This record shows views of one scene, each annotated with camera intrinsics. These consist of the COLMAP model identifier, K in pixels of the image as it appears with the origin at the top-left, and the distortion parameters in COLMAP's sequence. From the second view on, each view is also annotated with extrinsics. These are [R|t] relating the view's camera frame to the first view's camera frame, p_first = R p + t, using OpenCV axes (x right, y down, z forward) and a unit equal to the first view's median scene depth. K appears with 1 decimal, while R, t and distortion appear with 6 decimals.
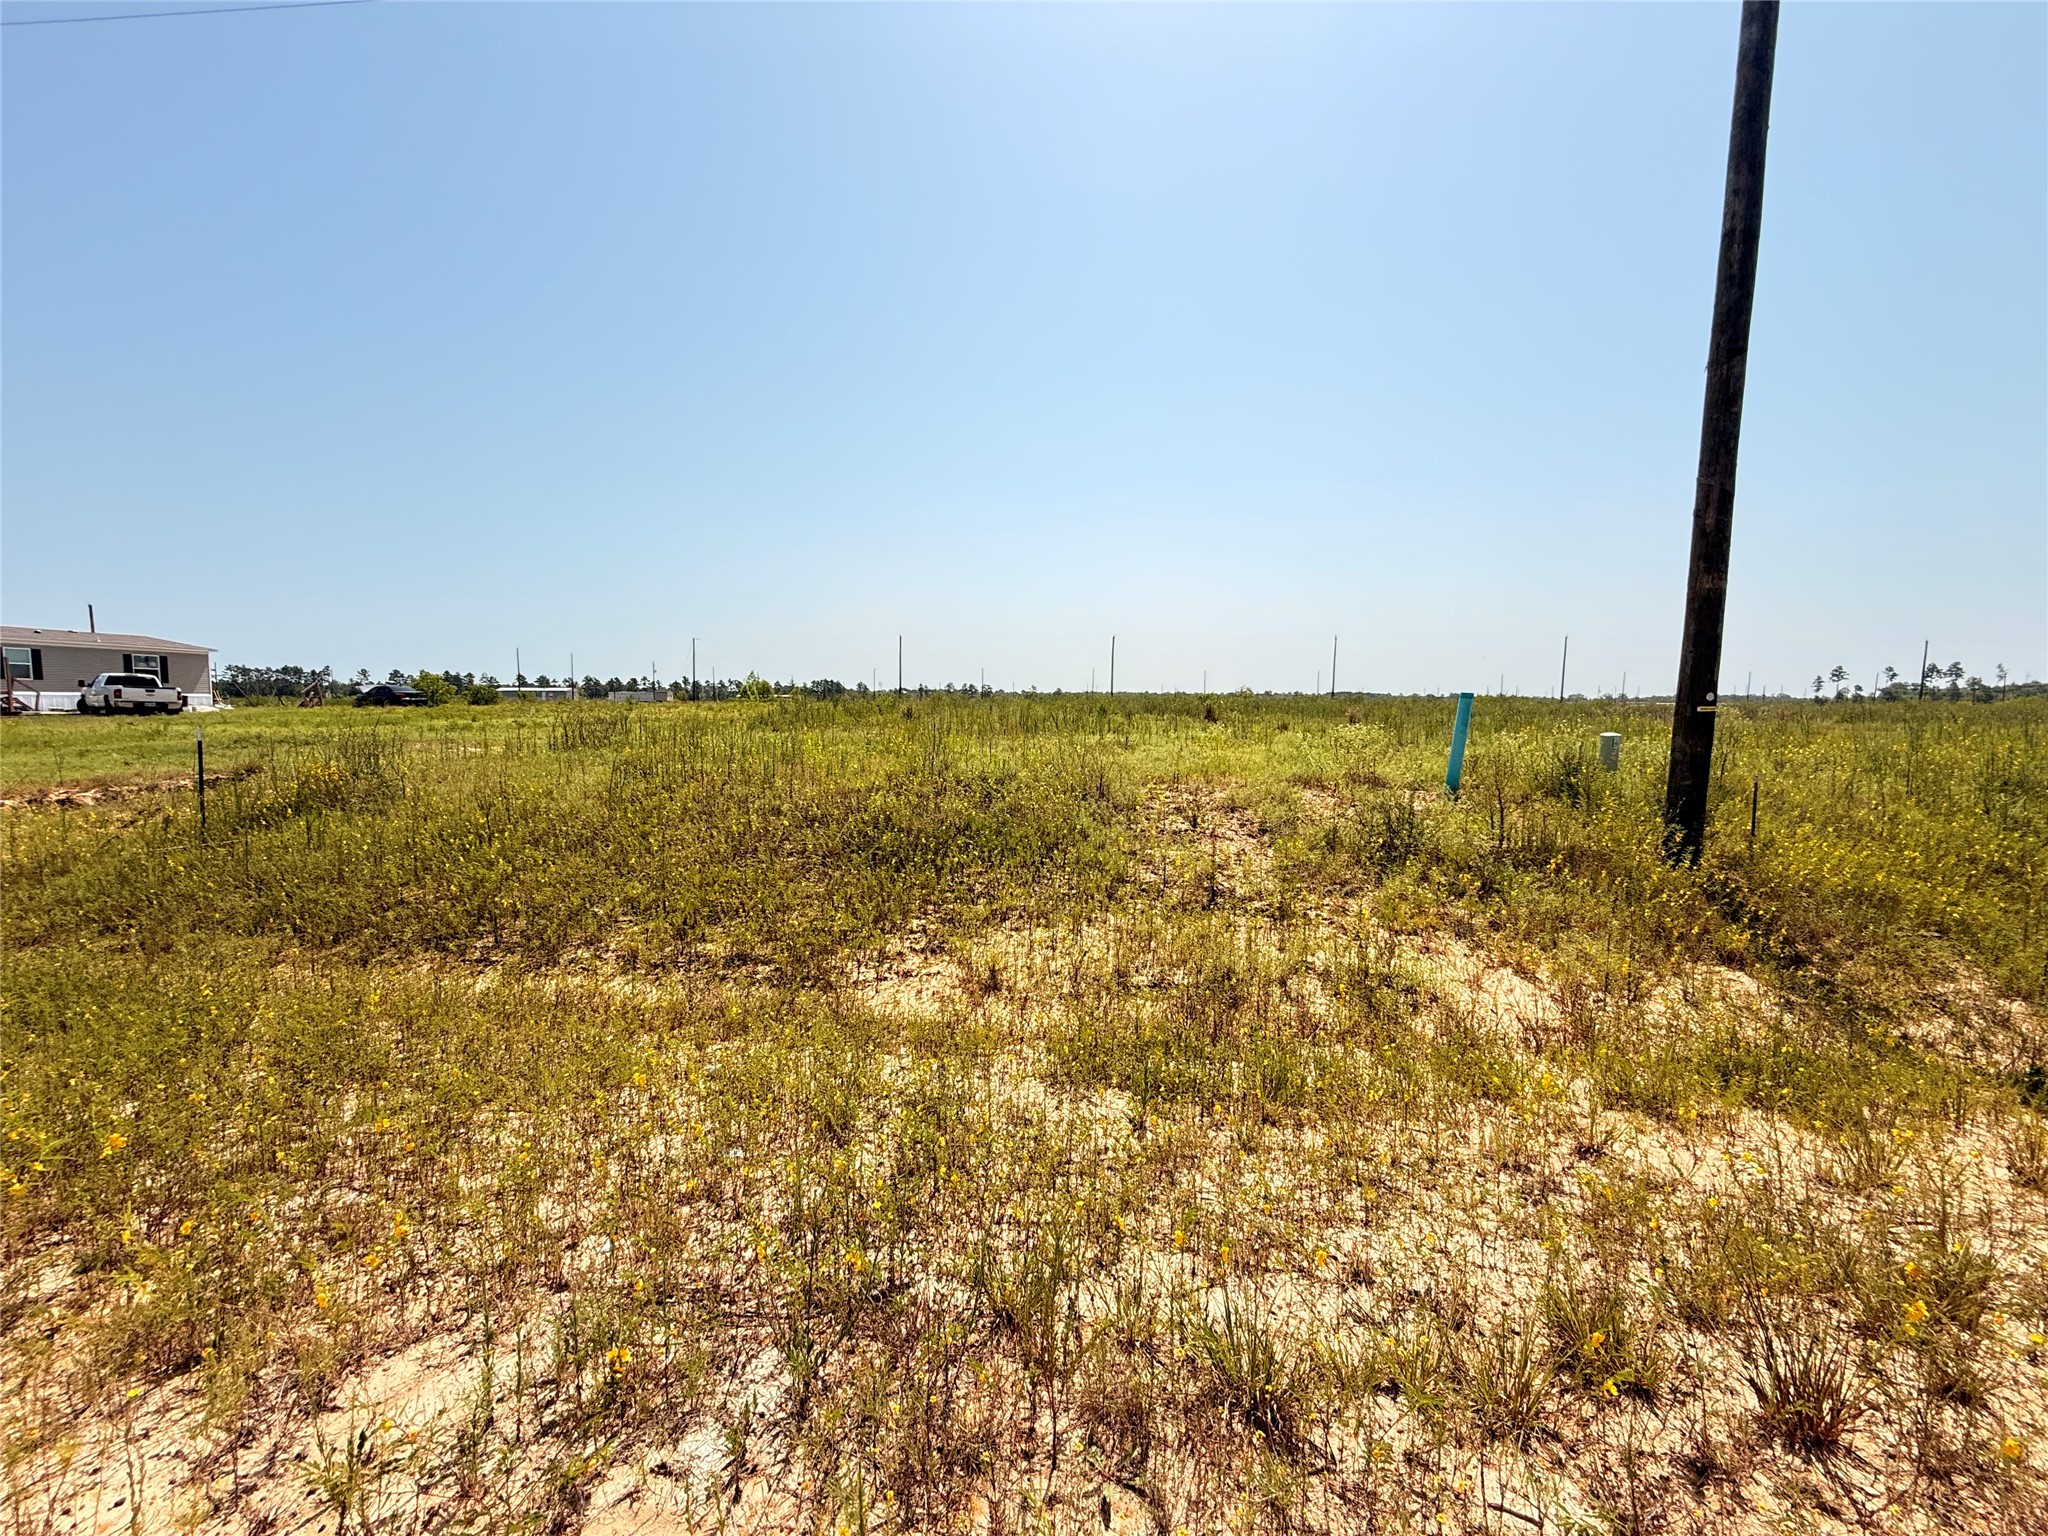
lens RADIAL K [[825.4, 0, 1023.8], [0, 825.4, 769.7], [0, 0, 1]] dist [-0.000207, -0.000170]
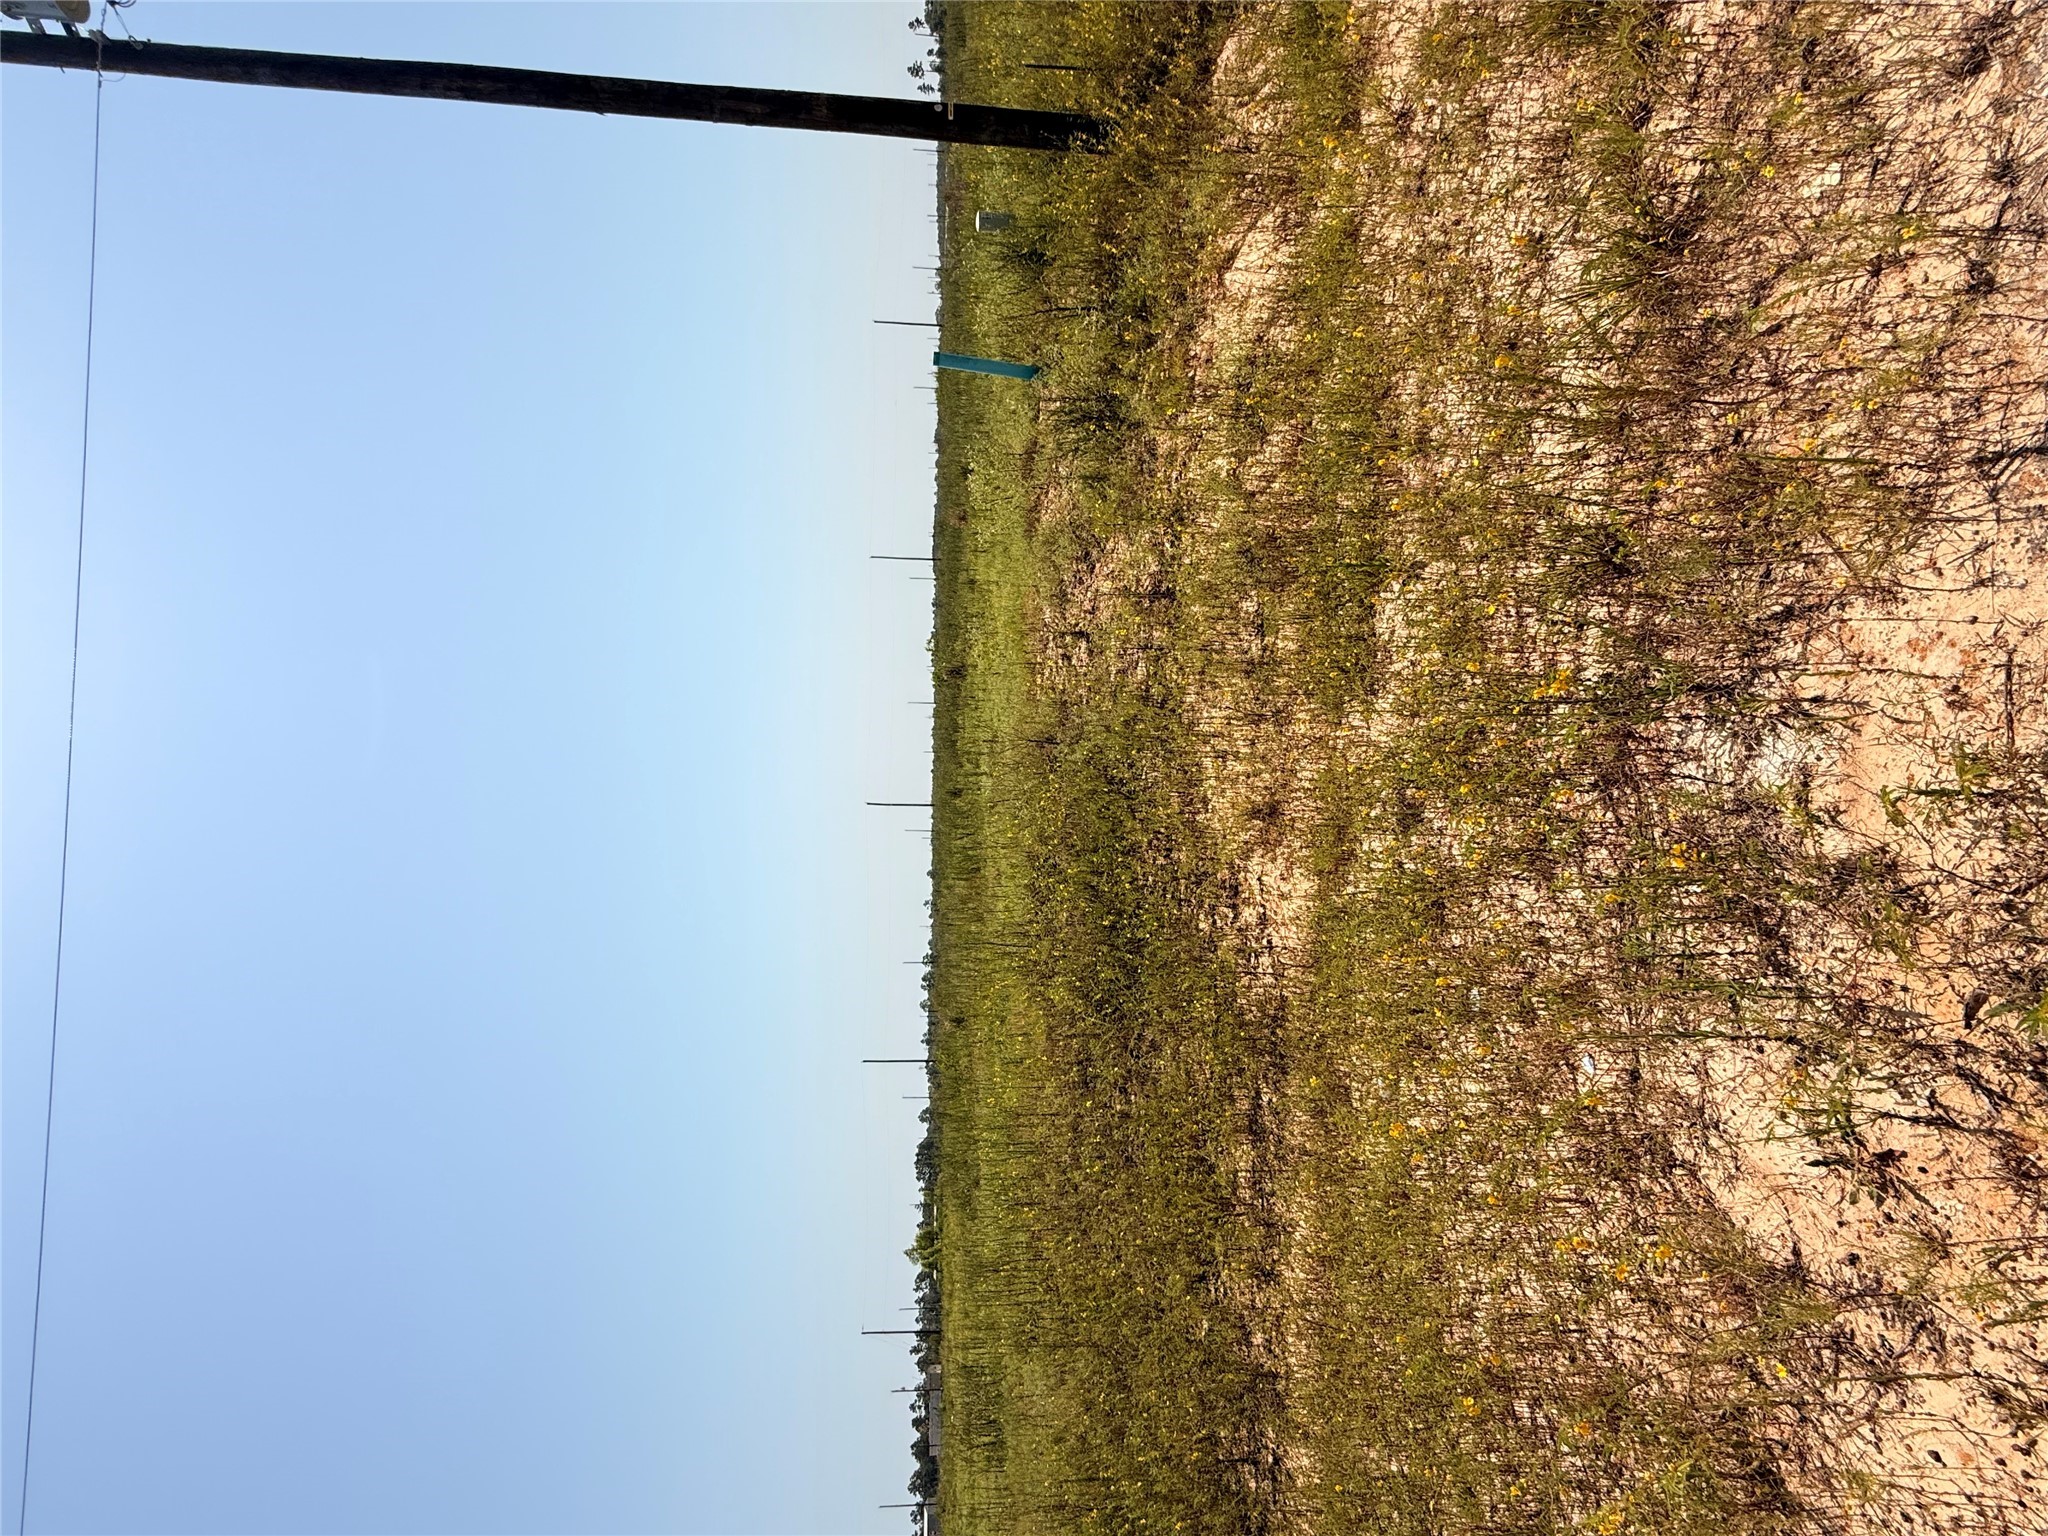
lens RADIAL K [[969.9, 0, 1023.4], [0, 969.9, 767.2], [0, 0, 1]] dist [-0.000962, 0.000164]
pose [[-0.011542, -0.987310, 0.158385, -0.132593], [0.999933, -0.011461, 0.001424, 0.001745], [0.000409, 0.158391, 0.987376, -0.008895]]
